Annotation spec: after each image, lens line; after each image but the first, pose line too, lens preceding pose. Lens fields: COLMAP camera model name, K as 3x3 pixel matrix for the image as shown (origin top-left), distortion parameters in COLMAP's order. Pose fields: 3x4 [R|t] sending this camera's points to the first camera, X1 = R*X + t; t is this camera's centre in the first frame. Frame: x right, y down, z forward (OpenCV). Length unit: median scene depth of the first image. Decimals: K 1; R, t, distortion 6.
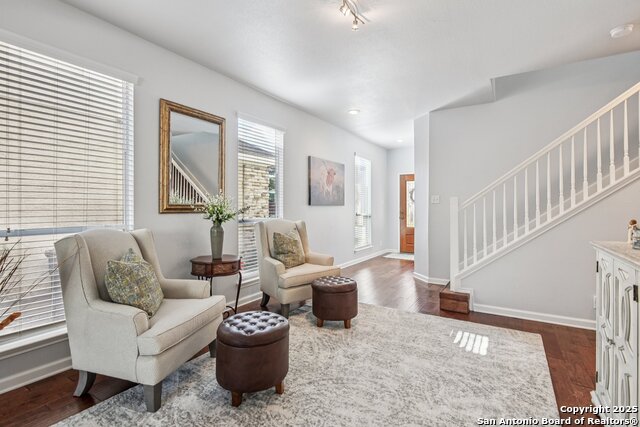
lens RADIAL K [[300.5, 0, 318.2], [0, 300.5, 208.4], [0, 0, 1]] dist [-0.001844, -0.000430]
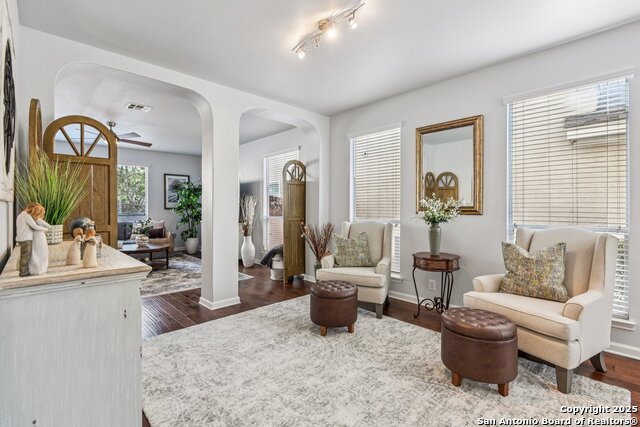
lens RADIAL K [[293.4, 0, 319.2], [0, 293.4, 215.0], [0, 0, 1]] dist [-0.000563, -0.000171]
pose [[-0.217136, 0.022516, -0.975882, 0.691437], [0.007303, 0.999743, 0.021441, -0.010145], [0.976114, -0.002471, -0.217244, 0.702575]]
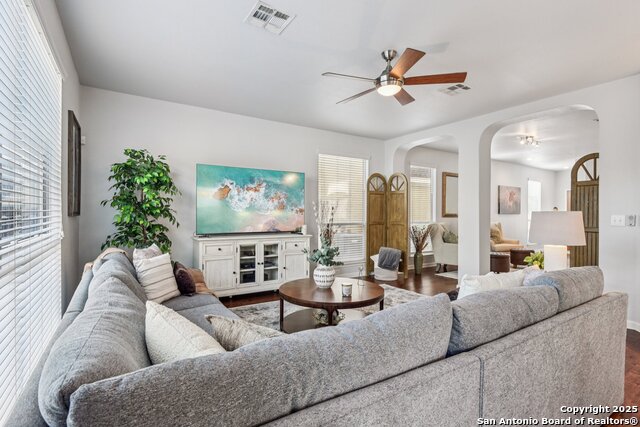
lens RADIAL K [[314.9, 0, 320.1], [0, 314.9, 213.0], [0, 0, 1]] dist [-0.000376, 0.000019]
pose [[0.910820, 0.014737, -0.412541, -0.300984], [-0.012364, 0.999888, 0.008421, -0.025049], [0.412619, -0.002569, 0.910900, -1.494949]]
